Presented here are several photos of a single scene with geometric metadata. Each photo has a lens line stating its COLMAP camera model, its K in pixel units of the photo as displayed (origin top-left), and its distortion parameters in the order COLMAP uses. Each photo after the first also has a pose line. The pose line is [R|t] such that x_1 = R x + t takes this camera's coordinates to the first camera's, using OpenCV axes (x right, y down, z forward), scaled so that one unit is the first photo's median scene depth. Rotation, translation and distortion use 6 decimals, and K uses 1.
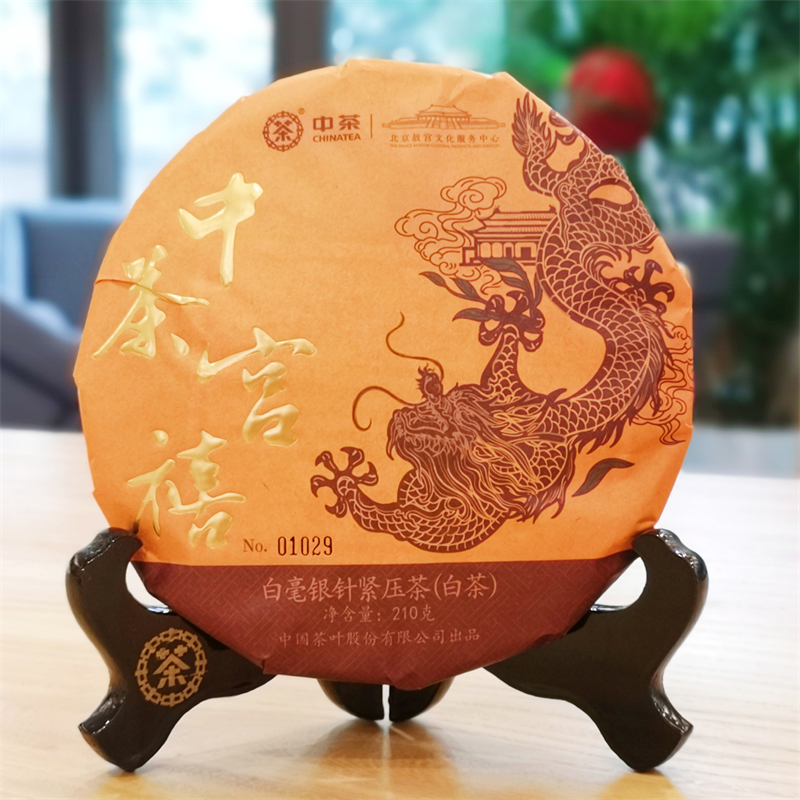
lens RADIAL K [[1709.4, 0, 418.9], [0, 1709.4, 399.0], [0, 0, 1]] dist [0.054545, -0.357281]
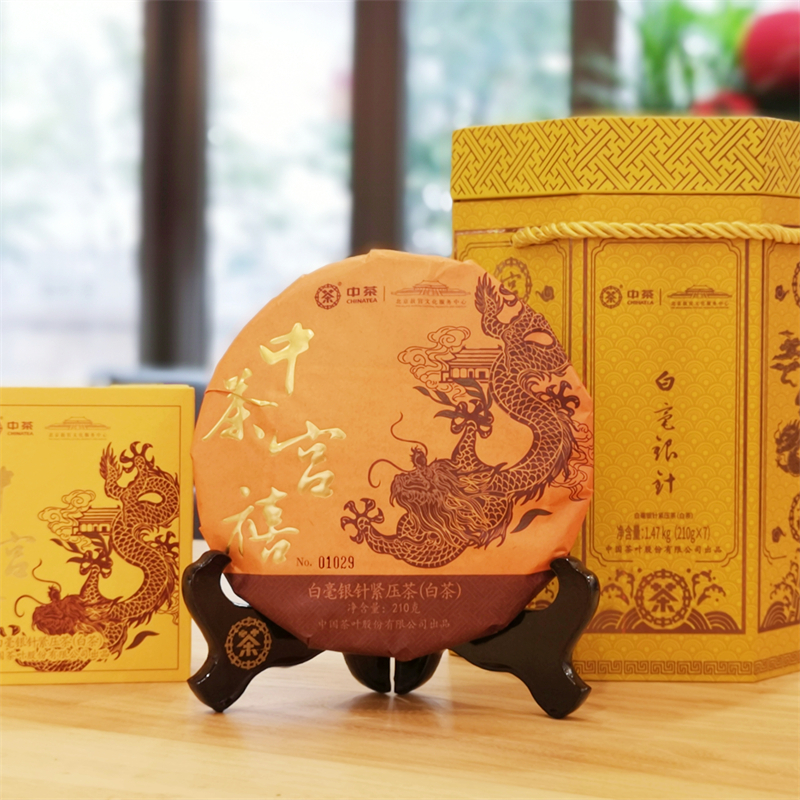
lens RADIAL K [[1709.4, 0, 418.9], [0, 1709.4, 399.0], [0, 0, 1]] dist [0.054545, -0.357281]
pose [[0.998936, 0.009247, -0.045189, 0.075490], [-0.013691, 0.994989, -0.099045, 0.090375], [0.044047, 0.099558, 0.994056, -0.540386]]
